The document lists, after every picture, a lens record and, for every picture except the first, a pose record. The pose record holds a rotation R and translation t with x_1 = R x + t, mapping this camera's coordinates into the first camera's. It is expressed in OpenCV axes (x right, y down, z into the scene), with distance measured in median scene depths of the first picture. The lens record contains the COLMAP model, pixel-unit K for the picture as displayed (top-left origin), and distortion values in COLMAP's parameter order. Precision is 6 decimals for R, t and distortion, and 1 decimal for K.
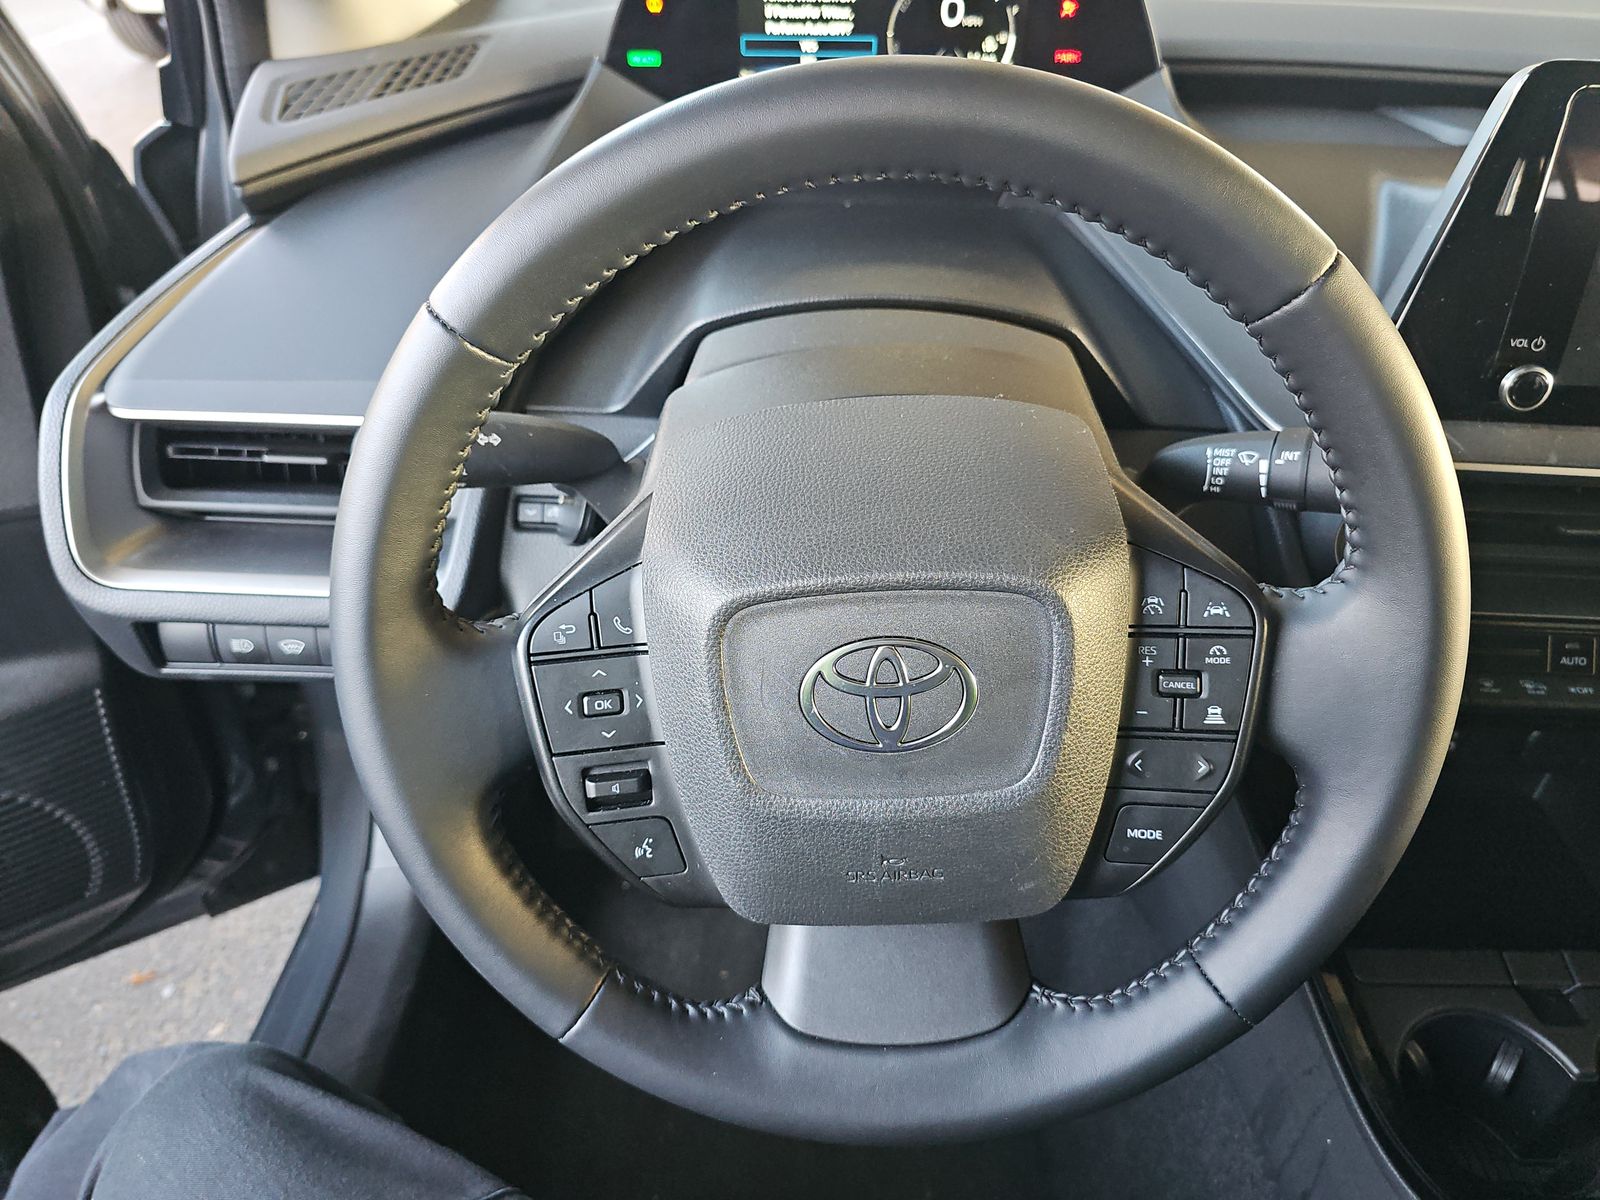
lens RADIAL K [[1077.2, 0, 795.1], [0, 1077.2, 596.0], [0, 0, 1]] dist [0.000731, -0.003115]
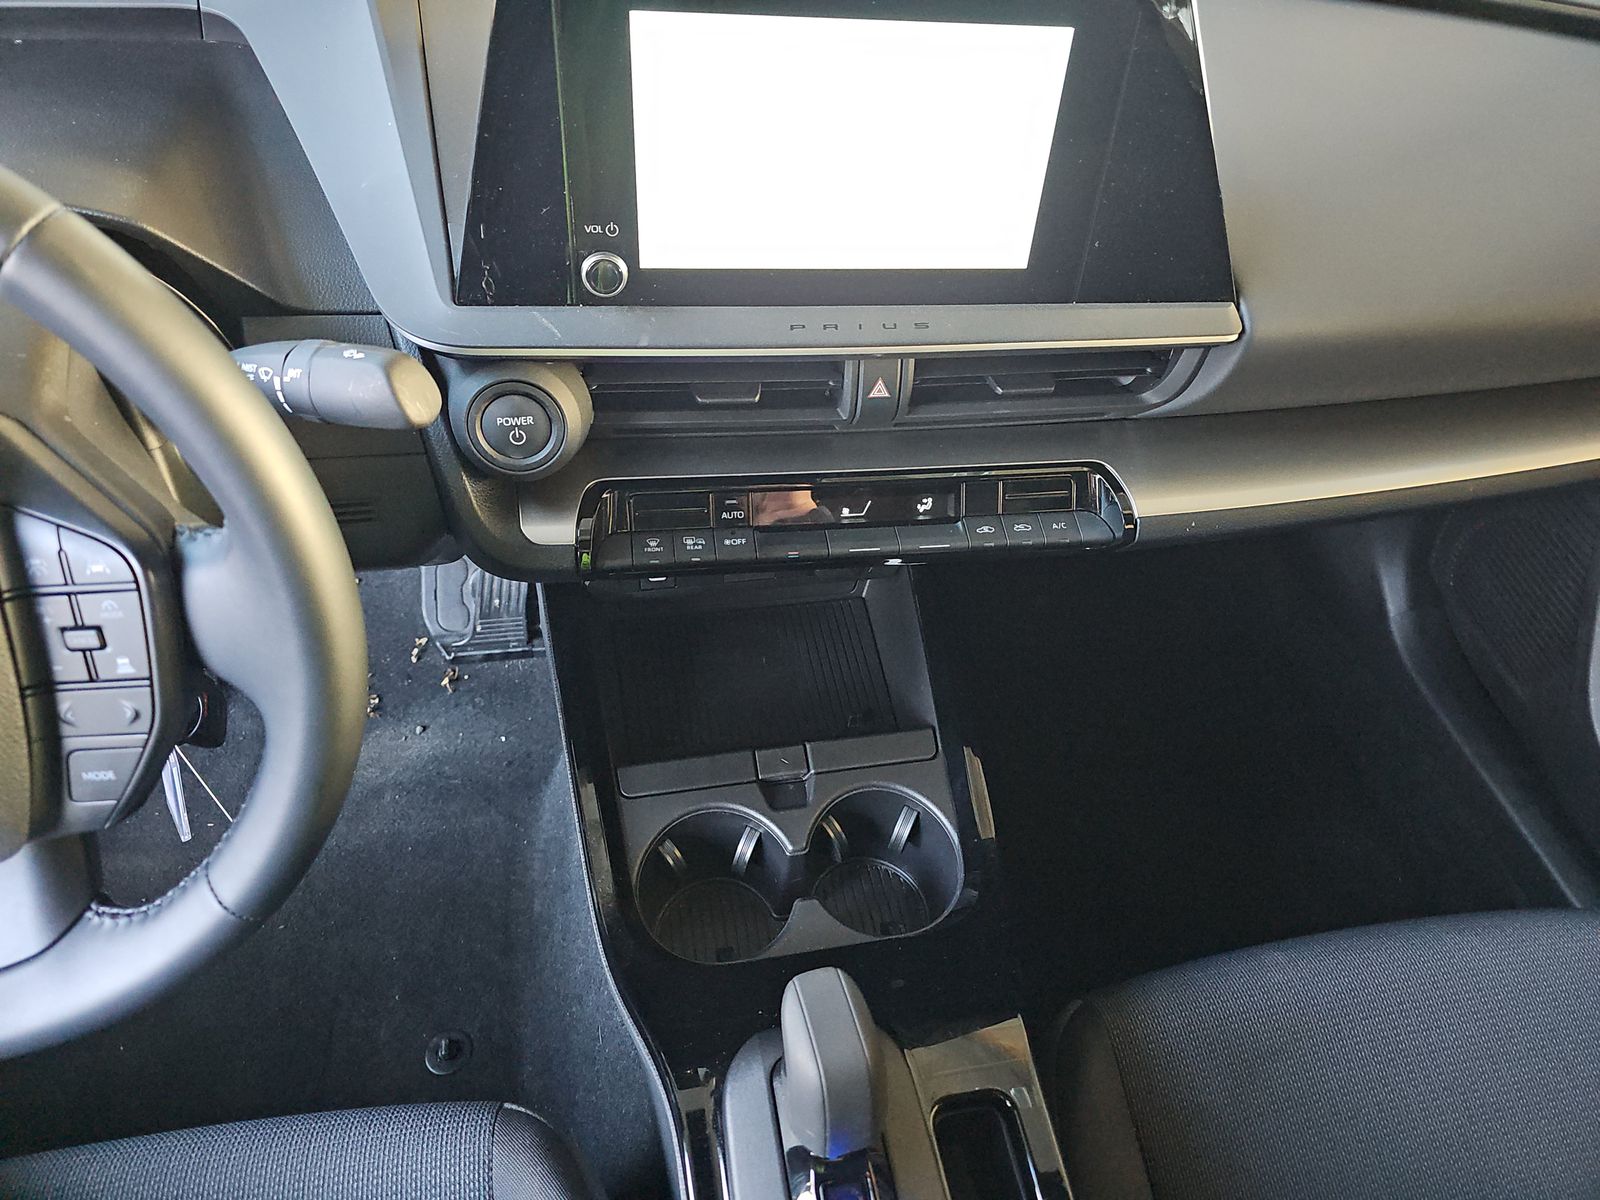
lens RADIAL K [[1077.2, 0, 796.7], [0, 1077.2, 591.5], [0, 0, 1]] dist [0.000731, -0.003115]
pose [[0.969636, -0.102697, 0.221946, 0.650098], [0.053239, 0.974431, 0.218291, -0.122262], [-0.238689, -0.199846, 0.950310, -0.098477]]
